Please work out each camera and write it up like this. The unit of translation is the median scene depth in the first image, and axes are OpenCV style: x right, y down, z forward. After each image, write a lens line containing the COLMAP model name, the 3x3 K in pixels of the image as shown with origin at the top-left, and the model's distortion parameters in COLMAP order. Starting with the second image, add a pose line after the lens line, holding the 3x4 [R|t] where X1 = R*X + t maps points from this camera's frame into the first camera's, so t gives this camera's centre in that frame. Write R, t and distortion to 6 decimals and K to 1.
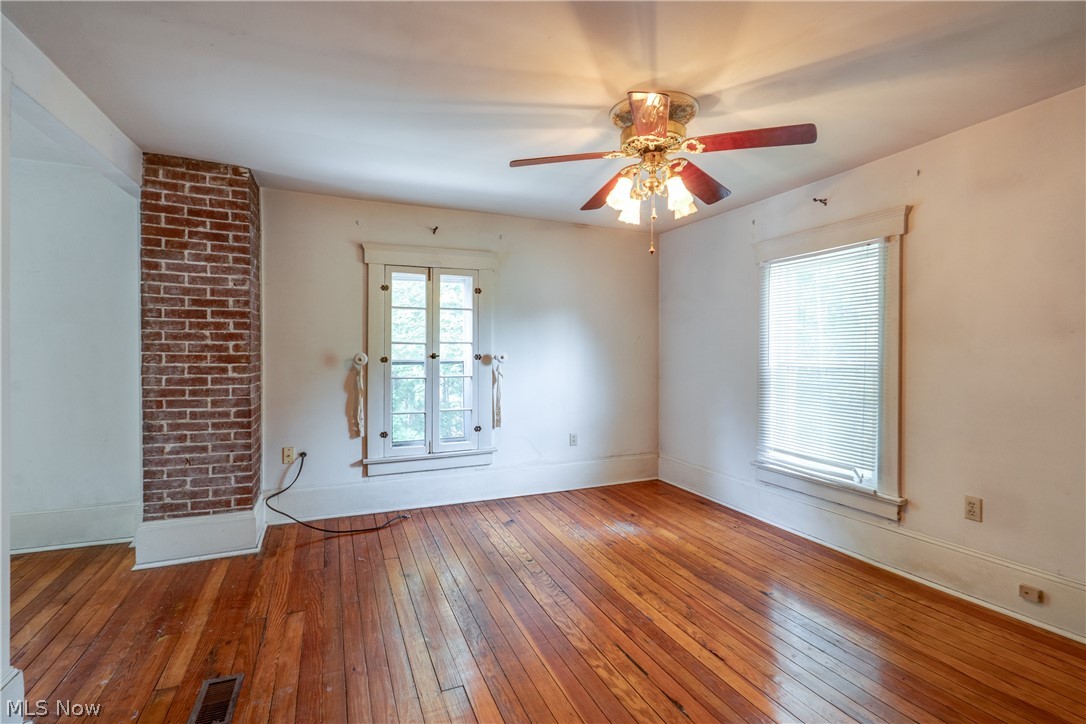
lens RADIAL K [[502.7, 0, 545.8], [0, 502.7, 362.1], [0, 0, 1]] dist [-0.004576, 0.001157]
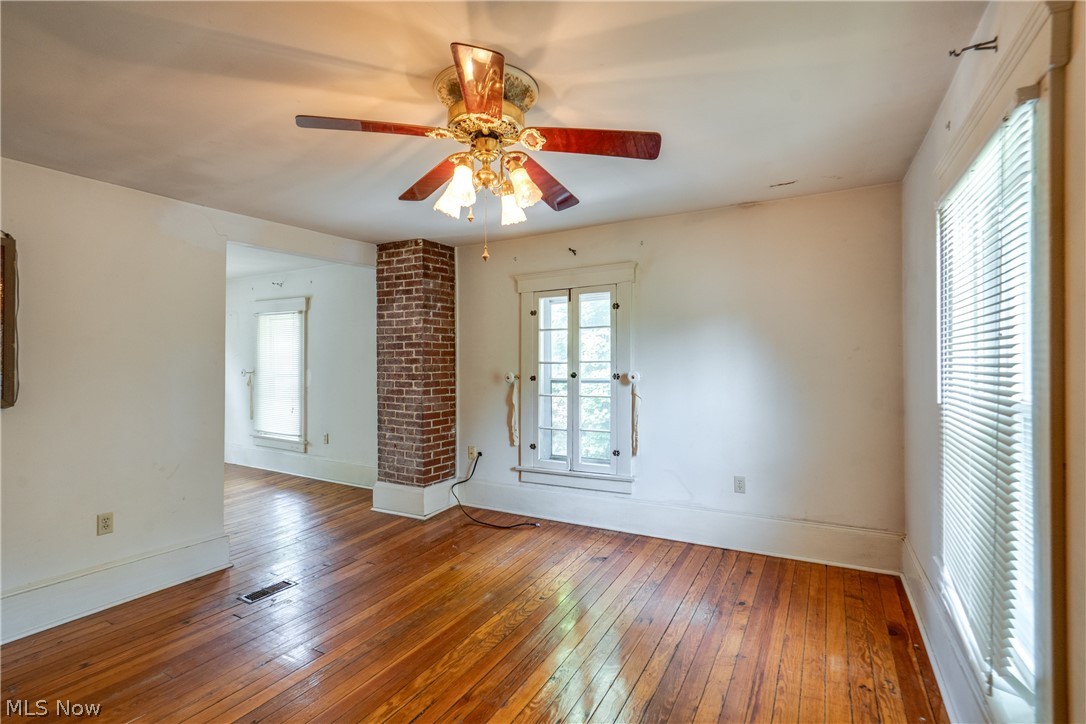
lens RADIAL K [[502.7, 0, 545.8], [0, 502.7, 362.1], [0, 0, 1]] dist [-0.004576, 0.001157]
pose [[0.607578, -0.012815, -0.794157, 0.637898], [-0.009084, 0.999692, -0.023081, -0.016133], [0.794208, 0.021237, 0.607275, 0.391204]]
